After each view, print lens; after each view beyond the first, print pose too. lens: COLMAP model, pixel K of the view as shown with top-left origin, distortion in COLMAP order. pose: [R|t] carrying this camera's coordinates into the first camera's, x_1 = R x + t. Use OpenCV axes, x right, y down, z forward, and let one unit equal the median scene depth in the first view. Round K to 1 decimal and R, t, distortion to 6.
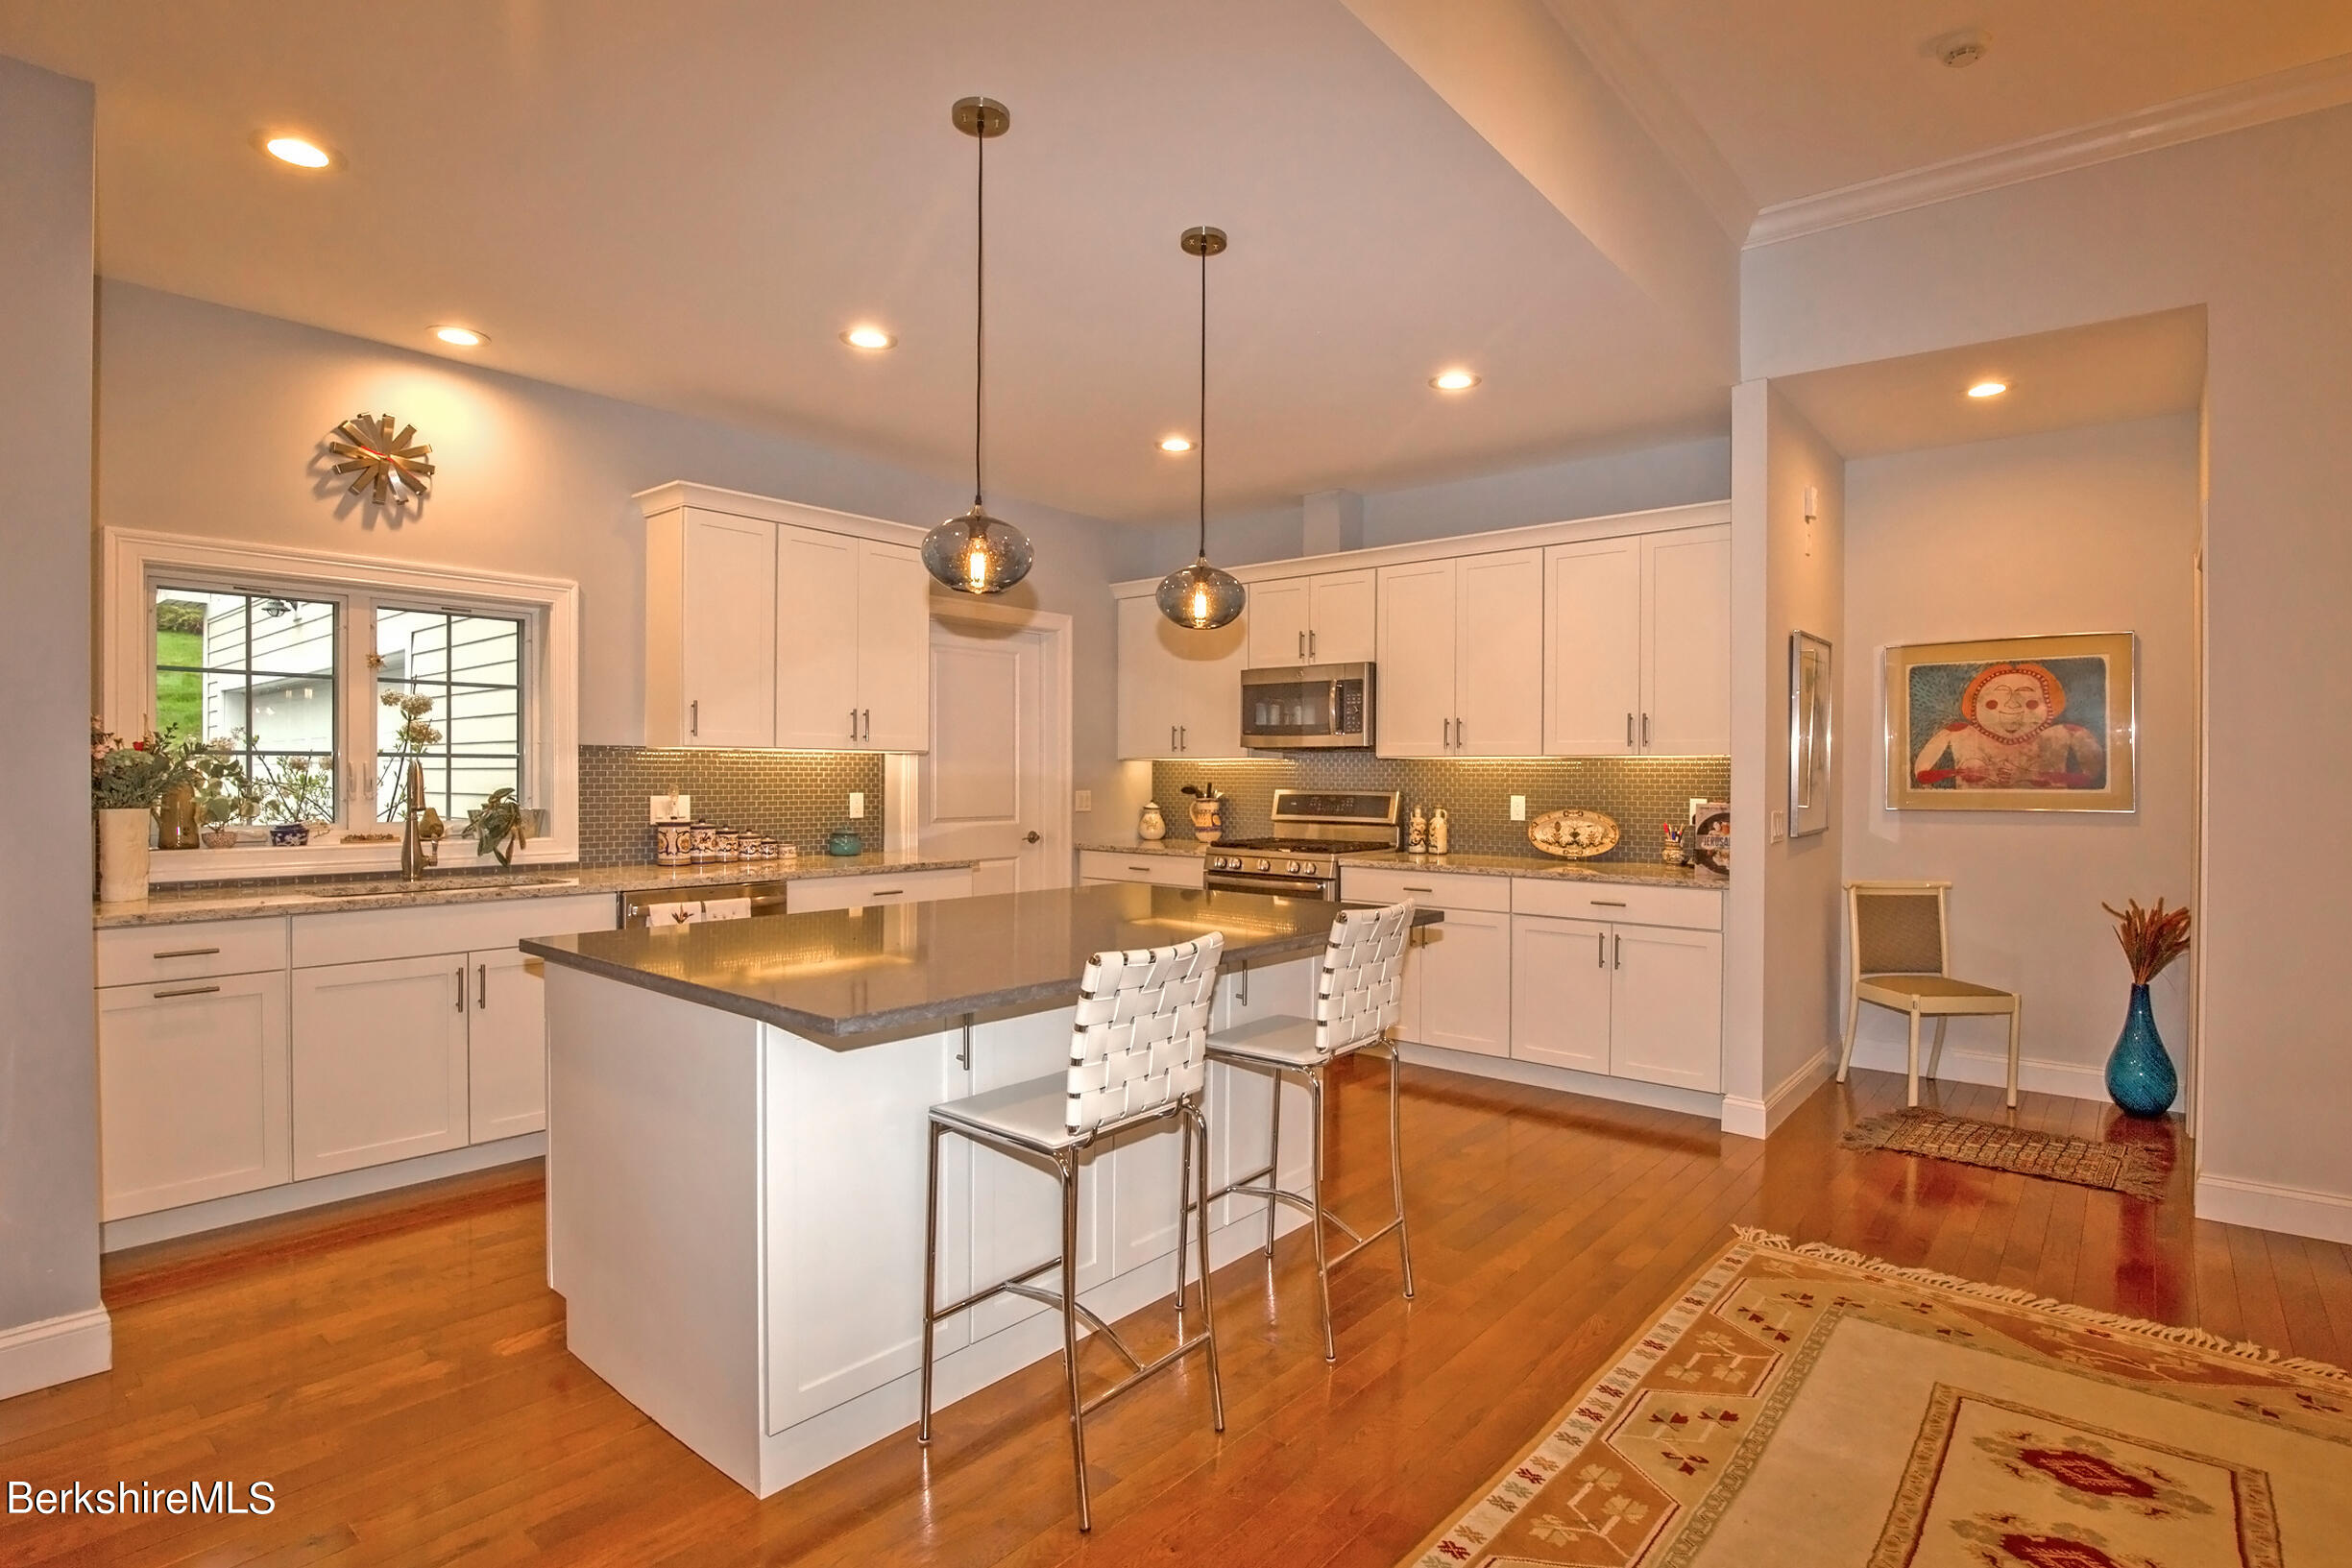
lens RADIAL K [[1161.3, 0, 1176.0], [0, 1161.3, 784.0], [0, 0, 1]] dist [-0.015071, 0.000499]
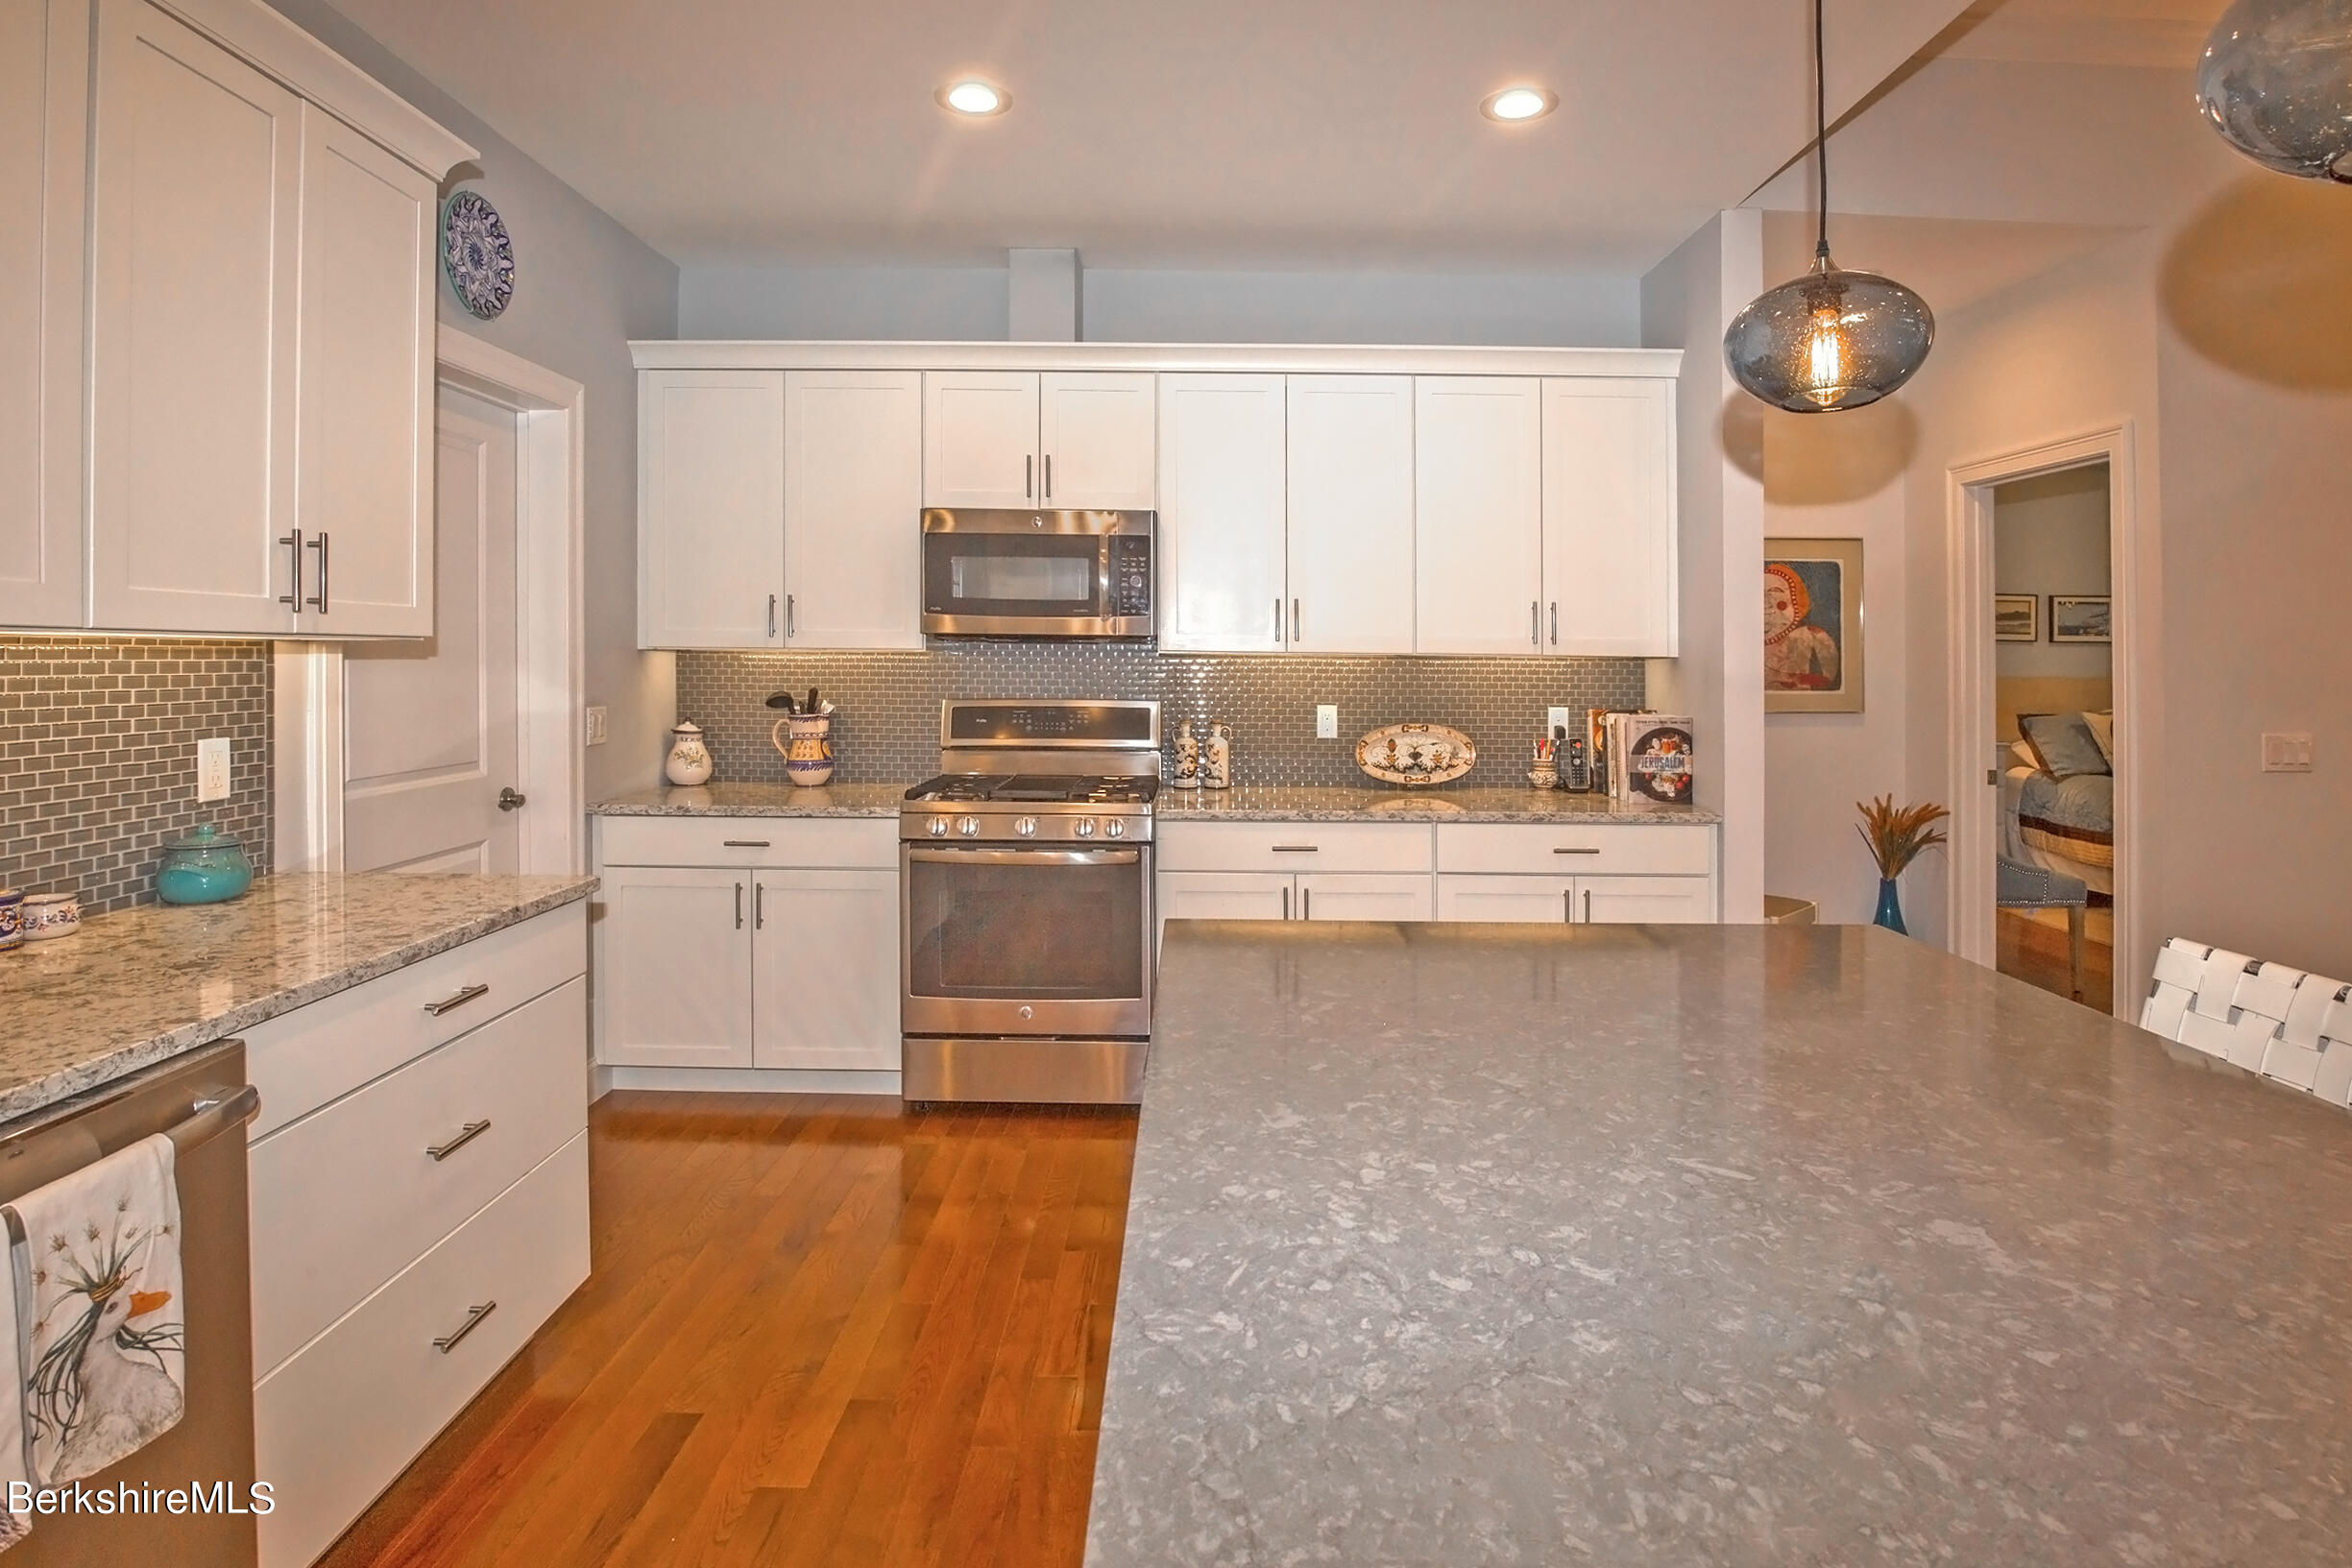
lens RADIAL K [[1217.6, 0, 1184.5], [0, 1217.6, 657.4], [0, 0, 1]] dist [-0.031307, 0.000645]
pose [[0.764630, 0.001014, 0.644469, -0.294220], [0.000908, 0.999996, -0.002652, -0.019577], [-0.644469, 0.002613, 0.764626, 0.480864]]
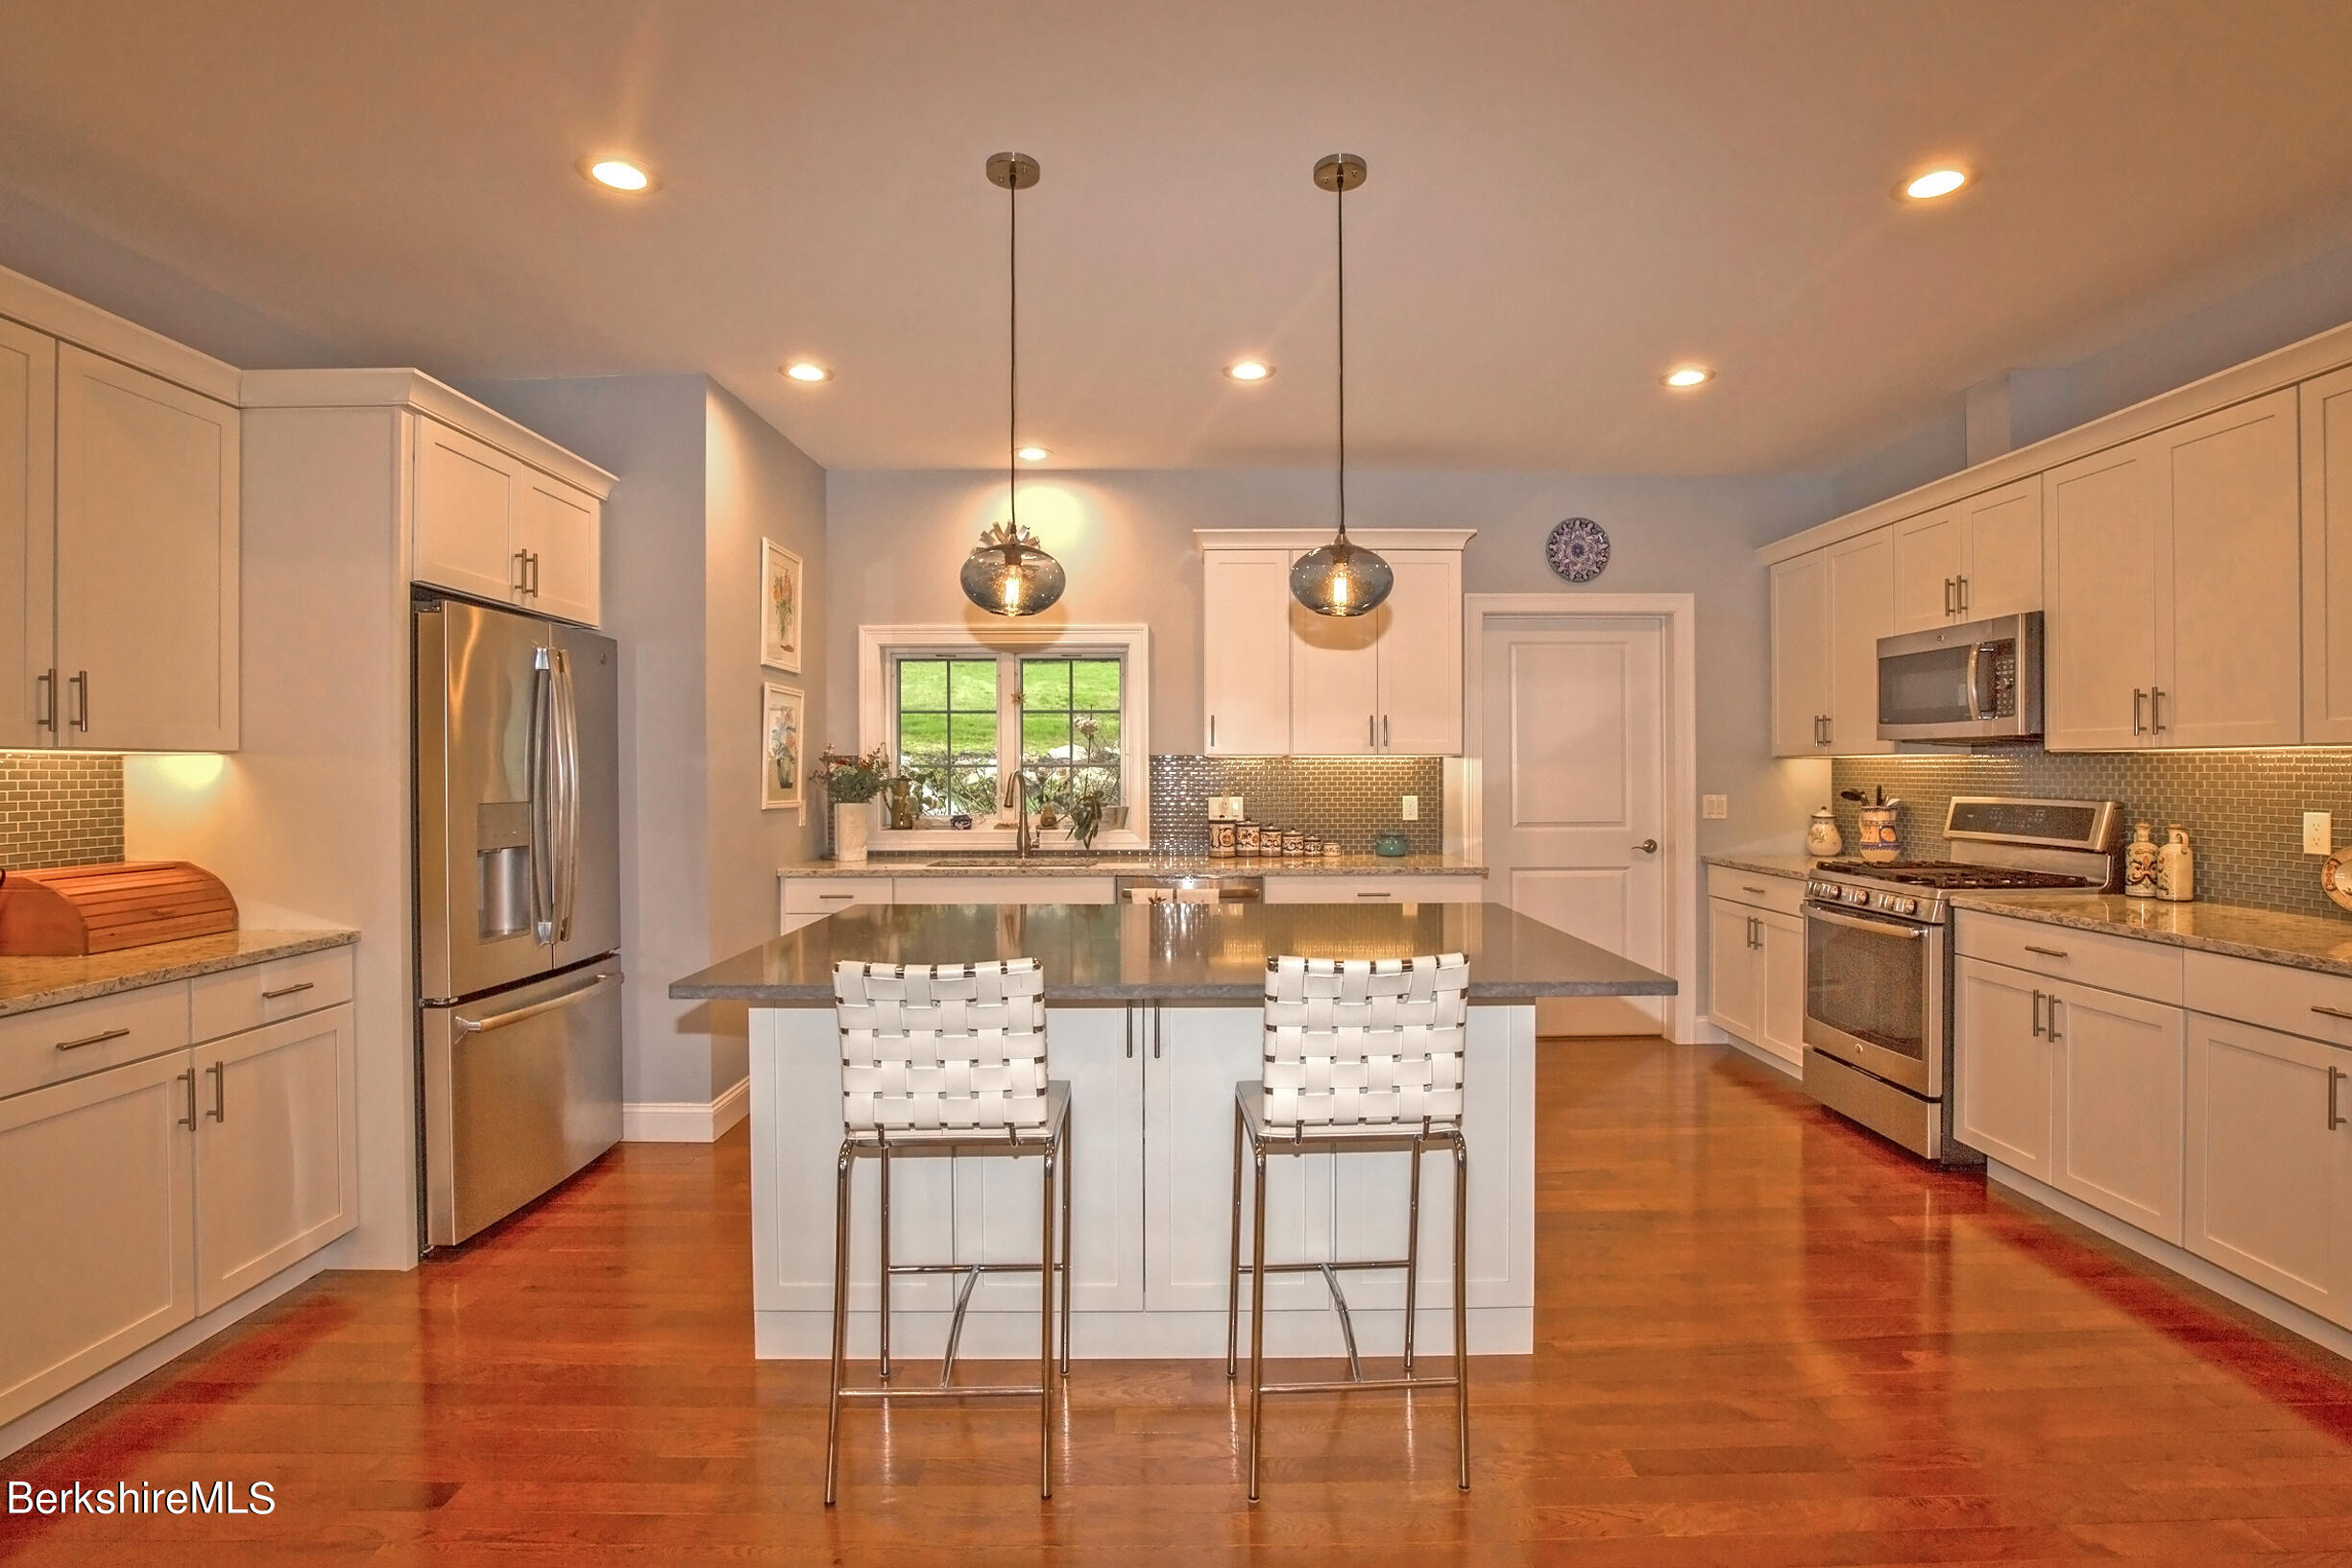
lens RADIAL K [[1097.0, 0, 1205.1], [0, 1097.0, 780.8], [0, 0, 1]] dist [-0.022898, 0.000399]
pose [[0.661965, 0.000702, -0.749535, 0.344014], [0.000504, 0.999999, 0.001382, -0.007151], [0.749535, -0.001292, 0.661964, 0.229397]]
